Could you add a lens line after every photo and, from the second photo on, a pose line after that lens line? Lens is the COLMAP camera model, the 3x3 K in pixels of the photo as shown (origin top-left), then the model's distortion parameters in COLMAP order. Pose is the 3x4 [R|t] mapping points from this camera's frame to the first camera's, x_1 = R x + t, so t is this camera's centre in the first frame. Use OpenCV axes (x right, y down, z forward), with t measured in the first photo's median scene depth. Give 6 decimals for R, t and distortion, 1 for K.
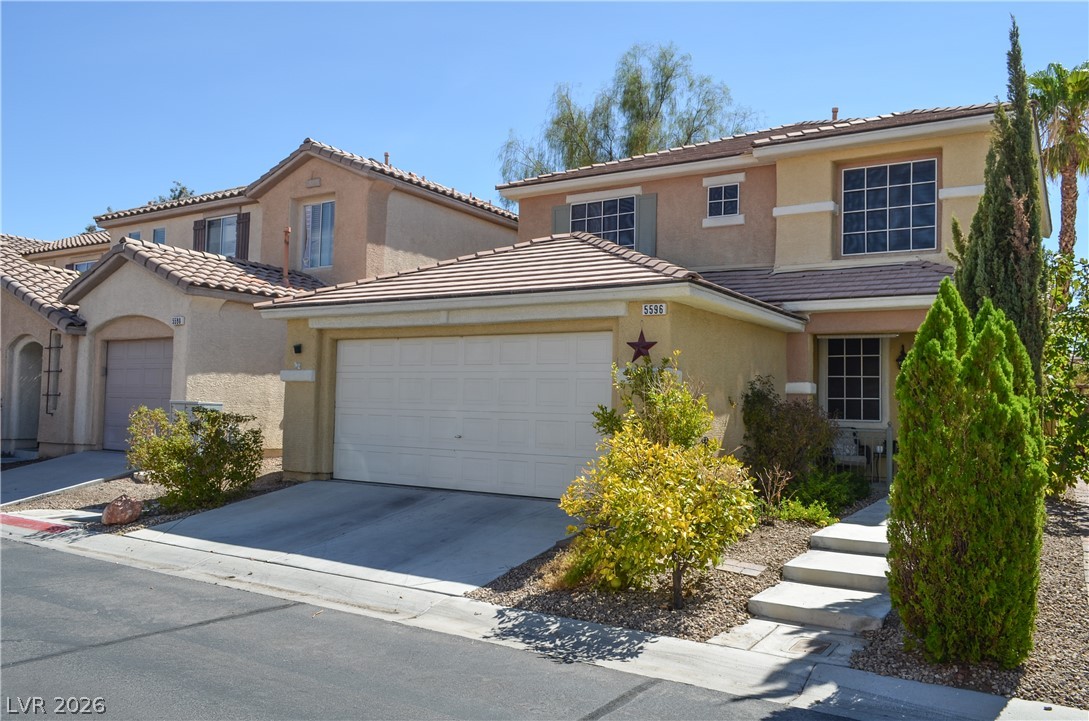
lens RADIAL K [[843.8, 0, 553.1], [0, 843.8, 359.9], [0, 0, 1]] dist [-0.014692, 0.005344]
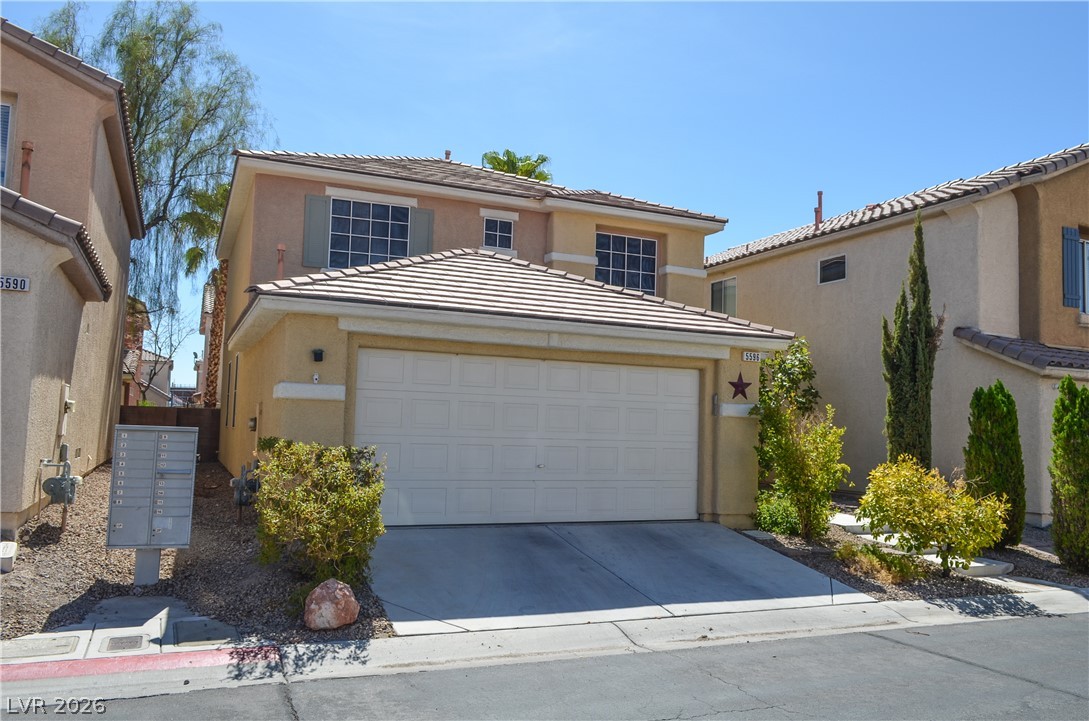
lens RADIAL K [[843.8, 0, 547.5], [0, 843.8, 362.8], [0, 0, 1]] dist [-0.014692, 0.005344]
pose [[0.564982, 0.057391, 0.823105, -0.705324], [-0.063296, 0.997653, -0.026114, -0.000155], [-0.822672, -0.037346, 0.567288, 0.364662]]
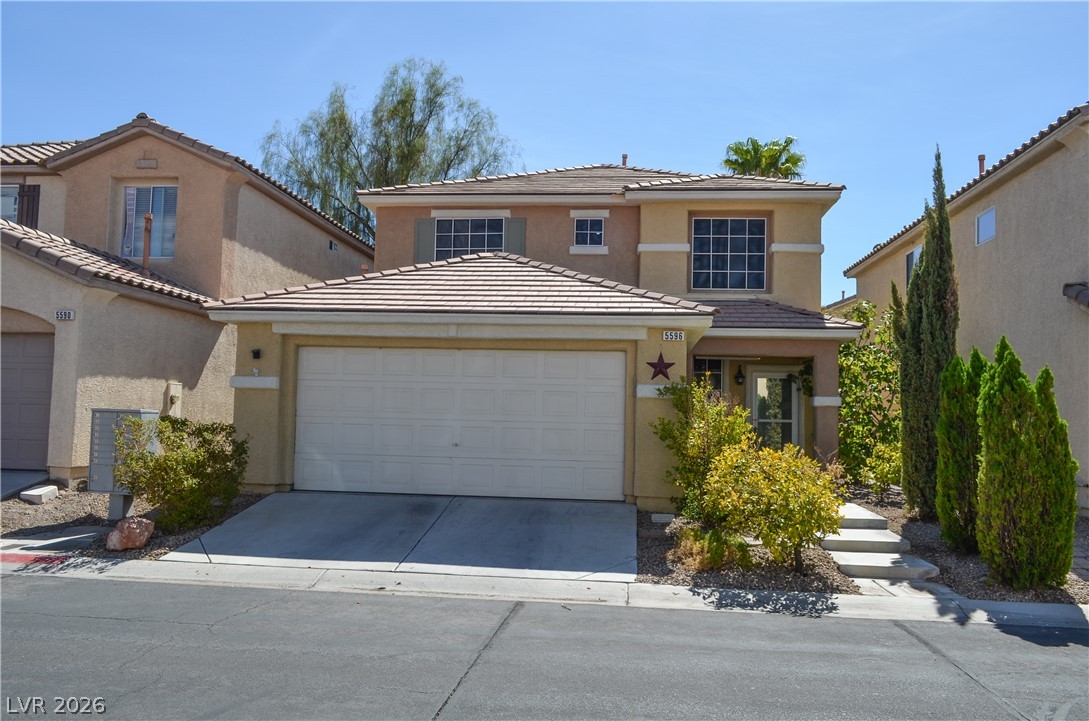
lens RADIAL K [[843.8, 0, 551.5], [0, 843.8, 361.3], [0, 0, 1]] dist [-0.014692, 0.005344]
pose [[0.897233, 0.028057, 0.440665, -0.373014], [-0.028379, 0.999580, -0.005859, -0.007949], [-0.440644, -0.007249, 0.897653, 0.002810]]
